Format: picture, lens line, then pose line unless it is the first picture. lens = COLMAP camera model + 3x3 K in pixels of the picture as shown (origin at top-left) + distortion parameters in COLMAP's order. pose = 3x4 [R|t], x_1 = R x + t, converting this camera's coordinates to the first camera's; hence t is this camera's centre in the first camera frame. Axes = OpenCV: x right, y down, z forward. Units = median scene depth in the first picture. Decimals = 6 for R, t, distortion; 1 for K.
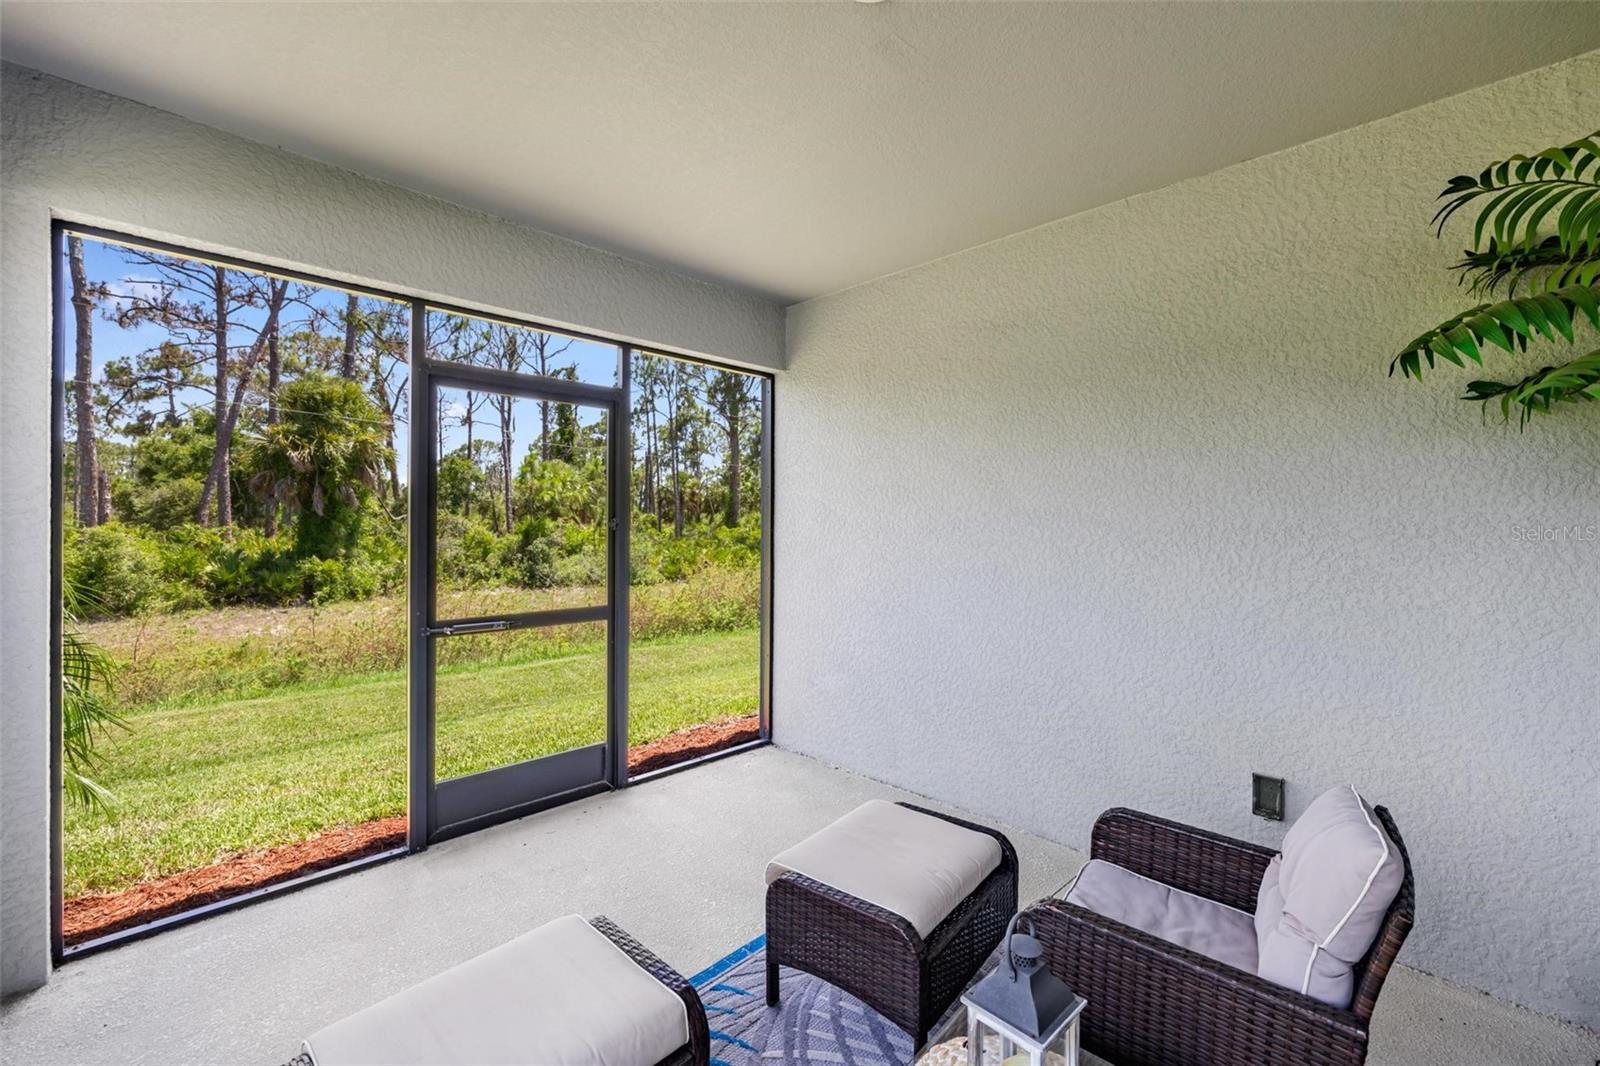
lens RADIAL K [[685.5, 0, 799.1], [0, 685.5, 530.2], [0, 0, 1]] dist [0.003197, 0.000094]
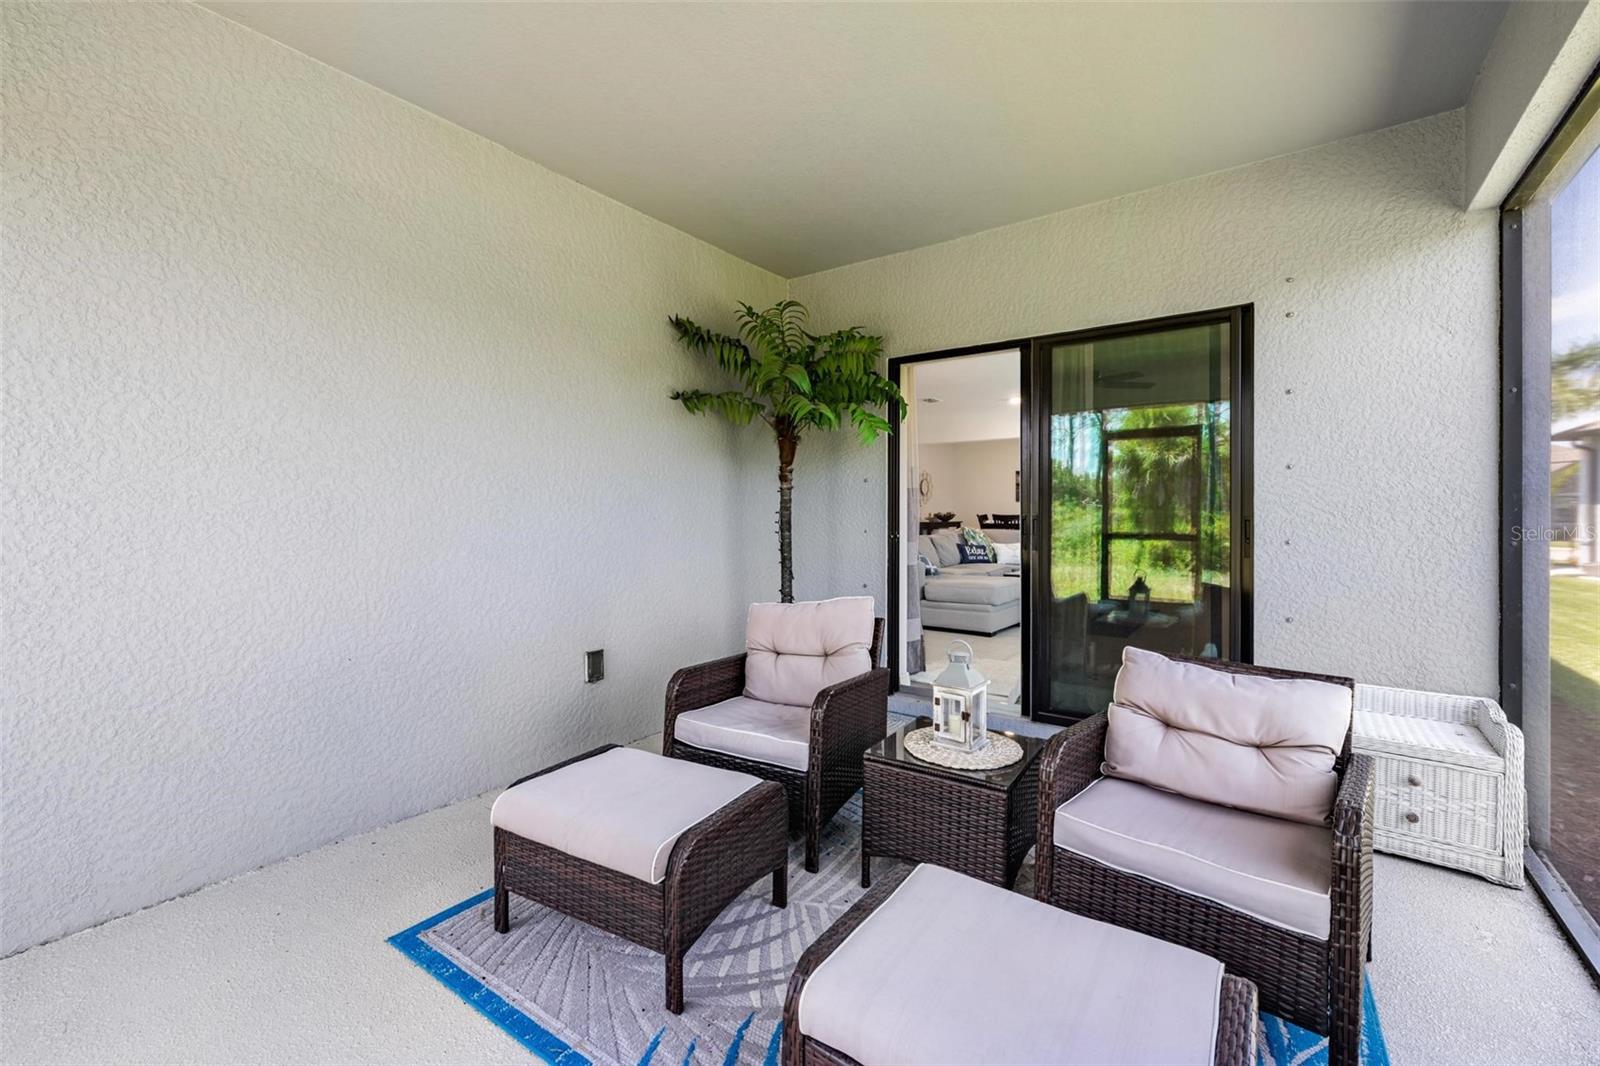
lens RADIAL K [[685.5, 0, 798.4], [0, 685.5, 521.3], [0, 0, 1]] dist [0.003197, 0.000094]
pose [[-0.167373, -0.014462, 0.985788, -0.601284], [0.007675, 0.999843, 0.015972, 0.071188], [-0.985864, 0.010240, -0.167236, 0.697122]]
